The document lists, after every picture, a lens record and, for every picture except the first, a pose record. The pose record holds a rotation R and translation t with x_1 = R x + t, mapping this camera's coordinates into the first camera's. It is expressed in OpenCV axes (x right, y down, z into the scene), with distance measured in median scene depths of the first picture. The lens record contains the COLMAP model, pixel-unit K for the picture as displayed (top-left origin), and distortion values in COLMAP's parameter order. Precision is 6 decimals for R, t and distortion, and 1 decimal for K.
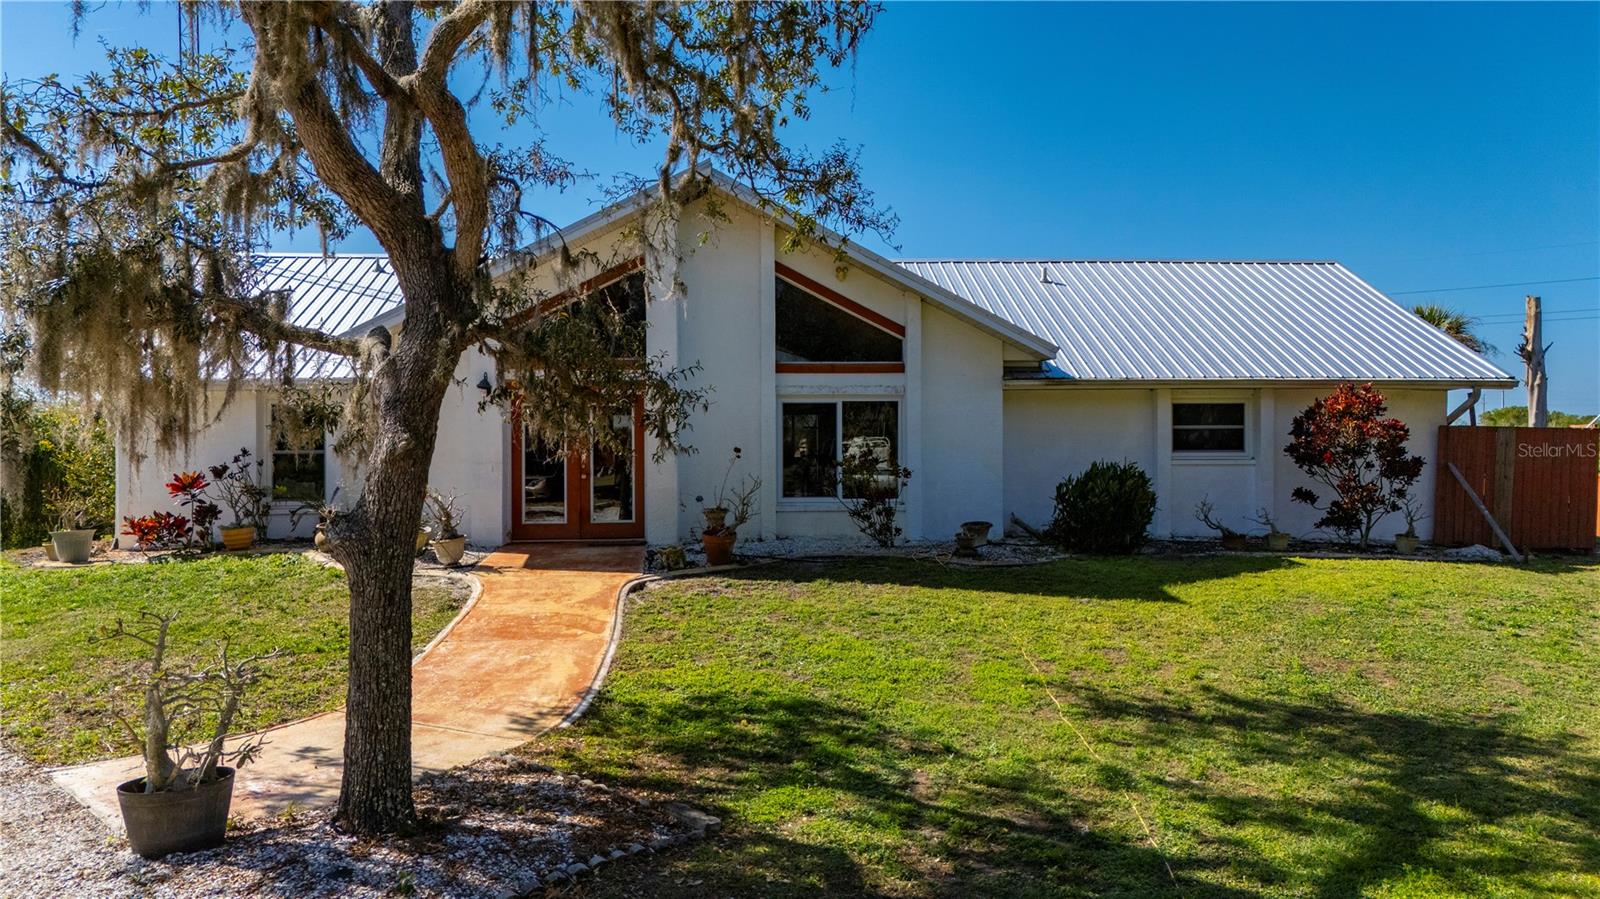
lens RADIAL K [[1172.3, 0, 800.0], [0, 1172.3, 449.5], [0, 0, 1]] dist [0.062718, -0.048746]
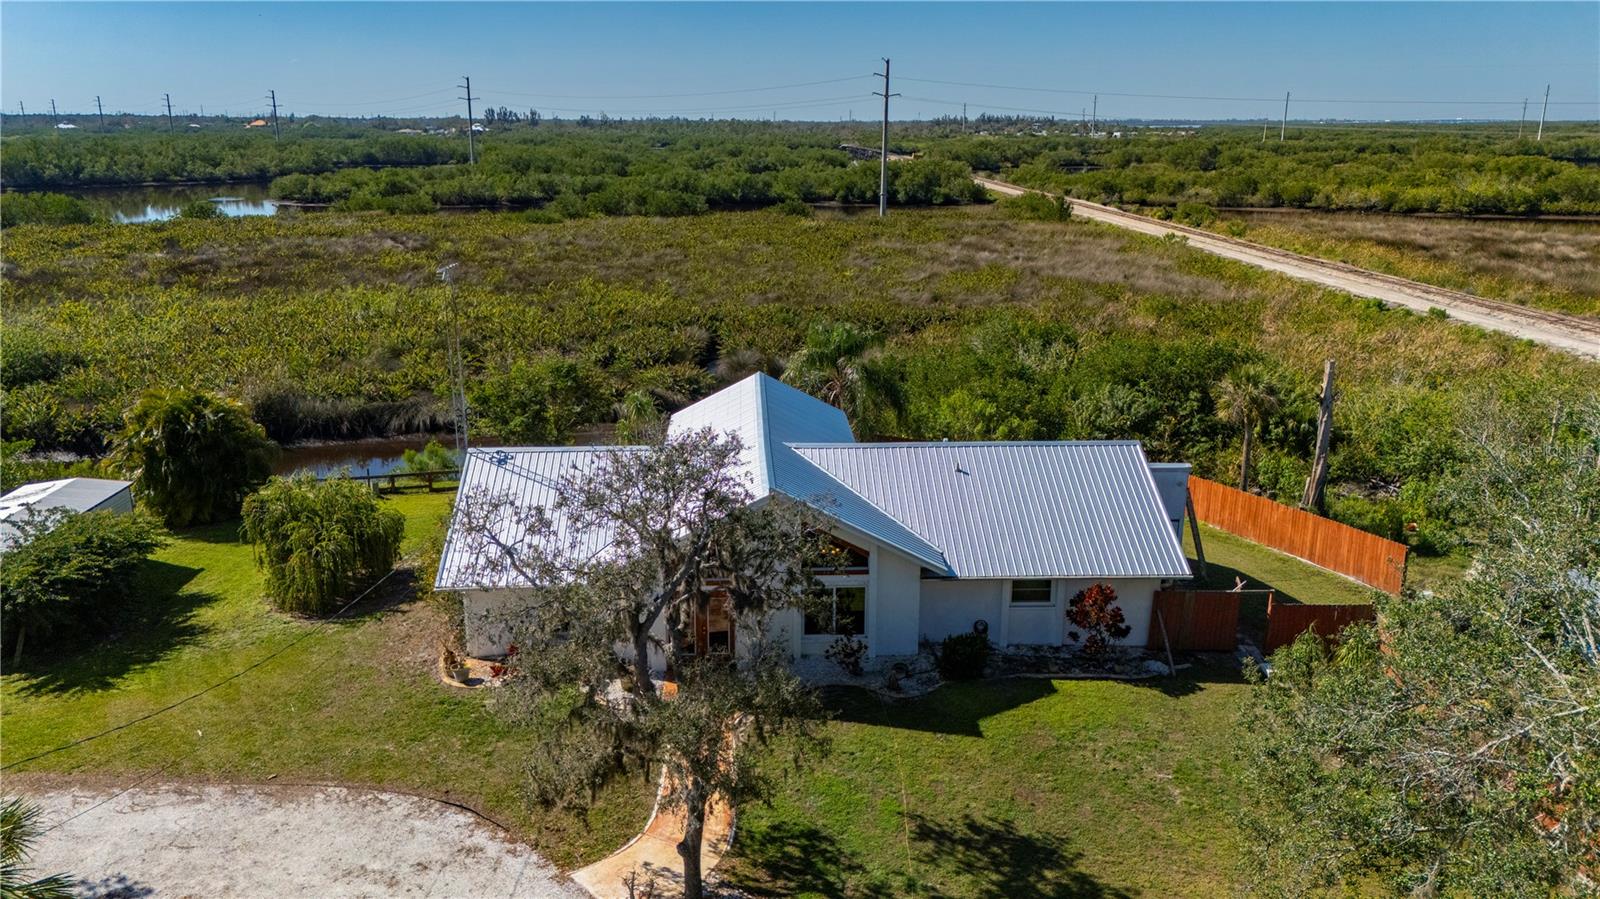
lens RADIAL K [[1172.3, 0, 800.0], [0, 1172.3, 449.5], [0, 0, 1]] dist [0.062718, -0.048746]
pose [[0.999834, 0.011213, -0.014332, 0.003209], [-0.007162, 0.966511, 0.256525, -0.876877], [0.016728, -0.256380, 0.966431, -0.927022]]
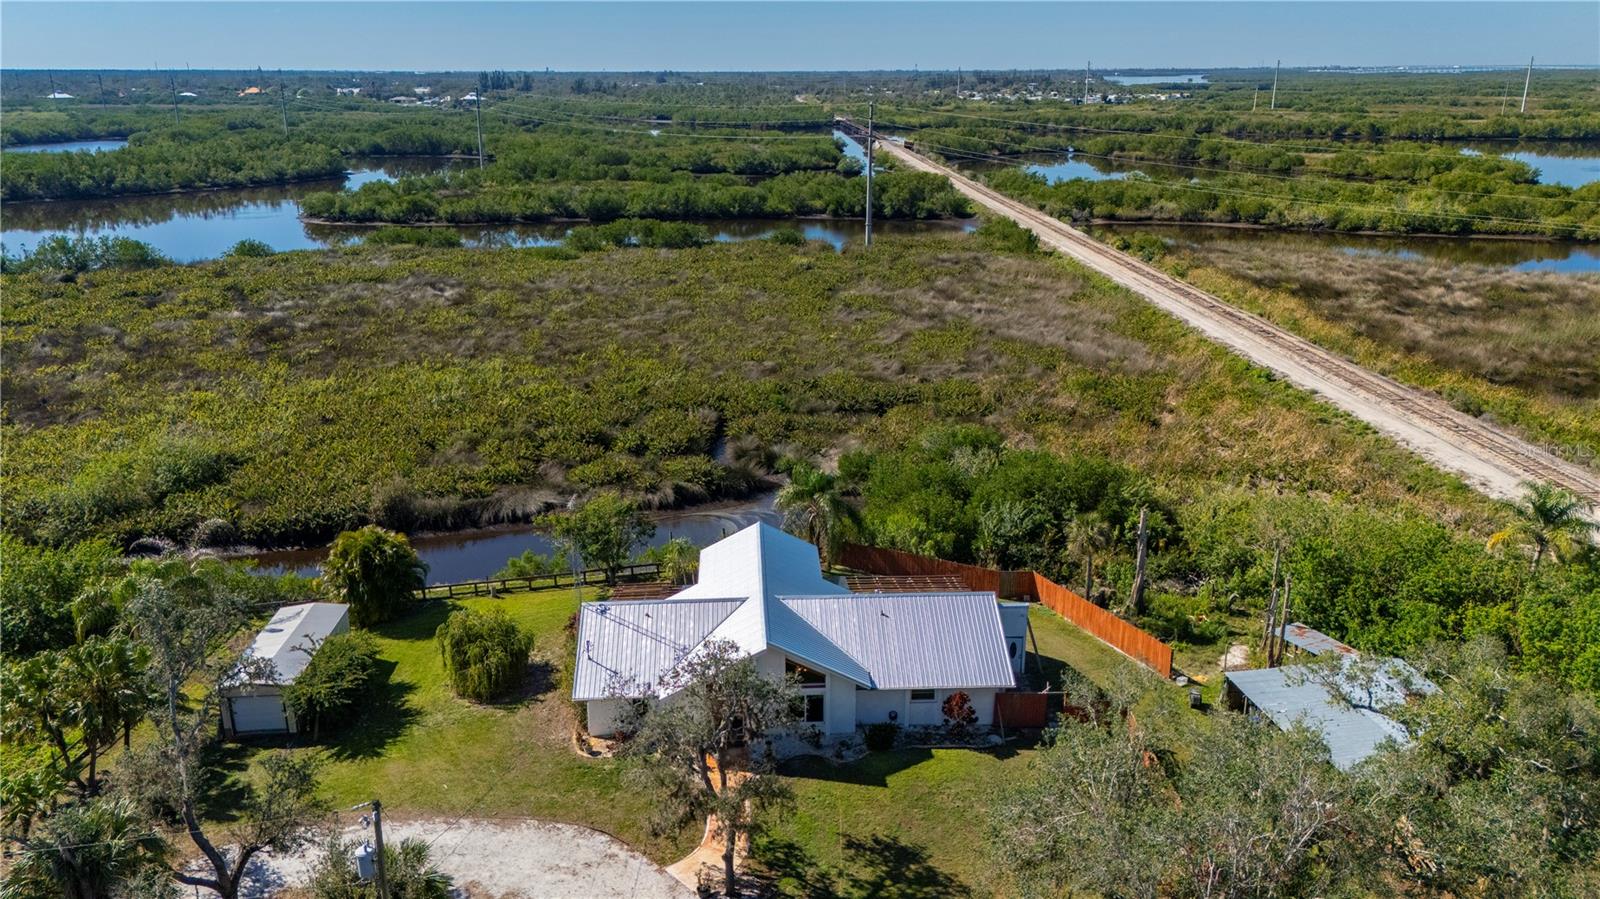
lens RADIAL K [[1181.1, 0, 800.0], [0, 1181.1, 449.5], [0, 0, 1]] dist [0.067684, -0.055133]
pose [[0.999914, 0.005988, -0.011631, 0.062630], [-0.002324, 0.956269, 0.292478, -1.929590], [0.012874, -0.292426, 0.956201, -2.263416]]
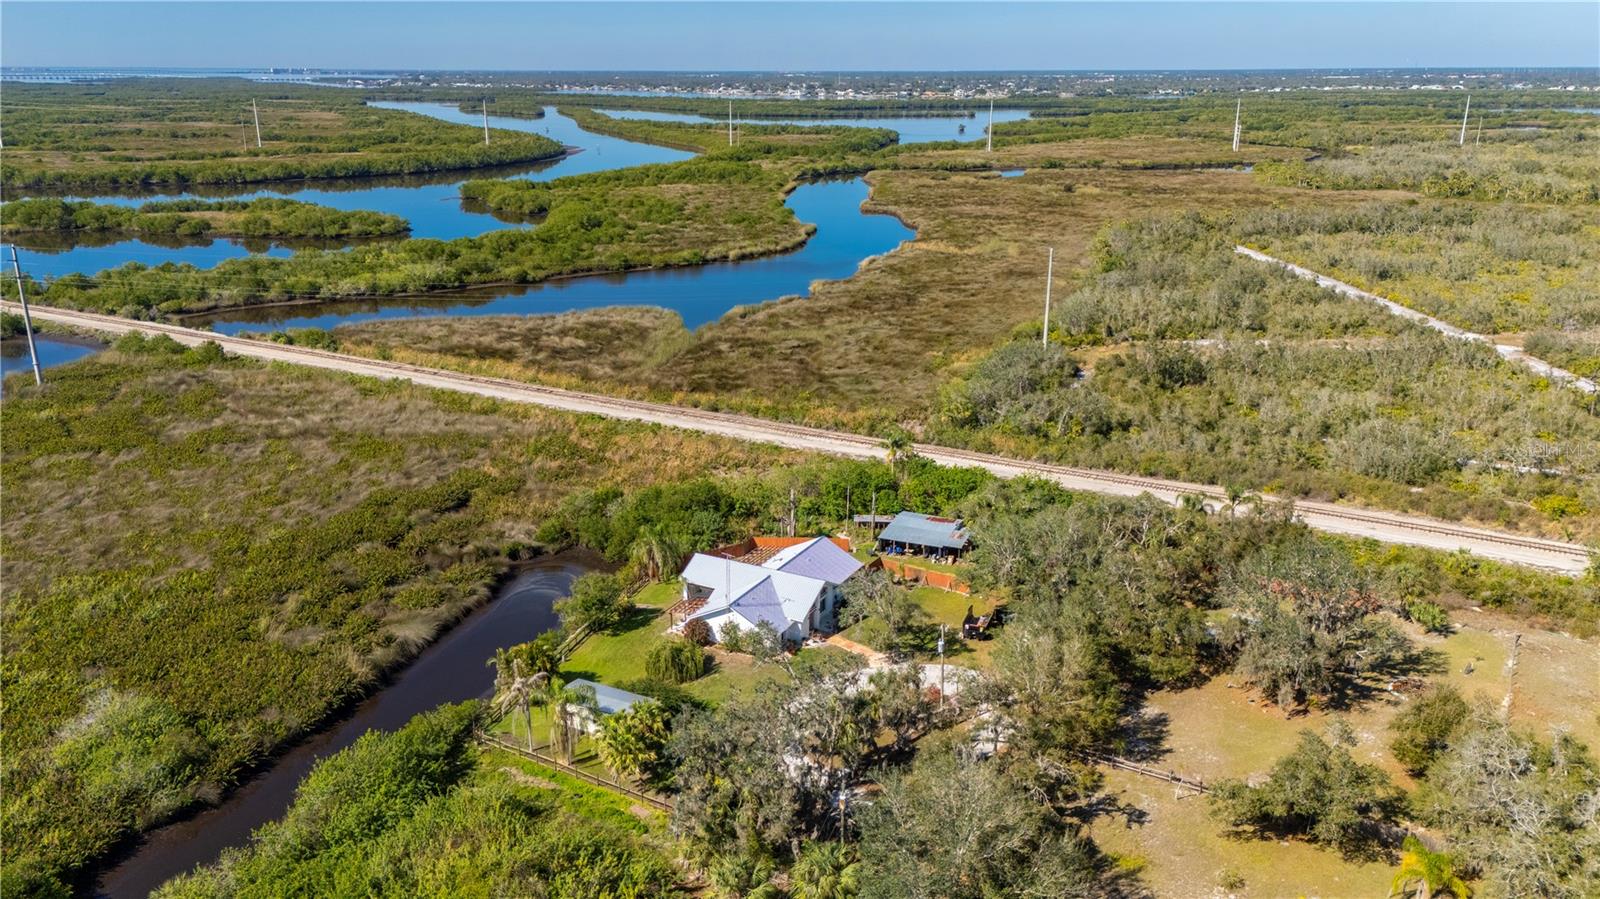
lens RADIAL K [[1161.8, 0, 802.2], [0, 1161.8, 464.5], [0, 0, 1]] dist [0.073331, -0.076492]
pose [[0.526904, -0.265360, 0.807438, -6.620664], [0.006292, 0.951203, 0.308502, -3.607387], [-0.849901, -0.157471, 0.502863, -2.822462]]
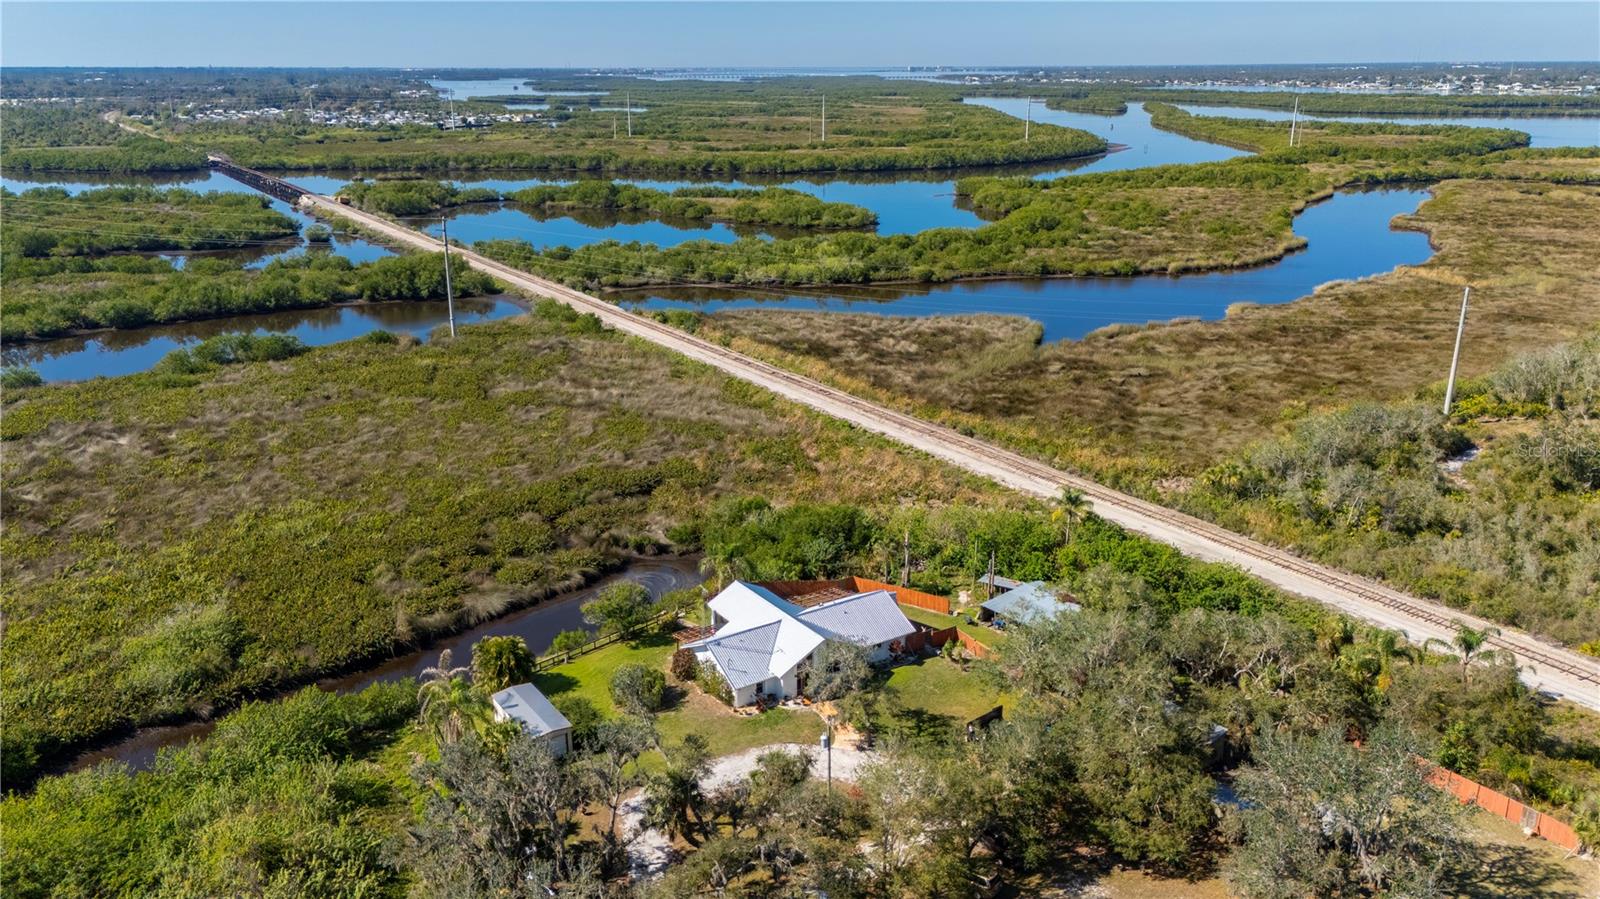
lens RADIAL K [[1191.1, 0, 800.0], [0, 1191.1, 449.5], [0, 0, 1]] dist [0.095563, -0.132723]
pose [[0.866277, -0.148953, 0.476841, -3.624880], [0.004050, 0.956577, 0.291453, -3.600449], [-0.499548, -0.250548, 0.829263, -4.792002]]
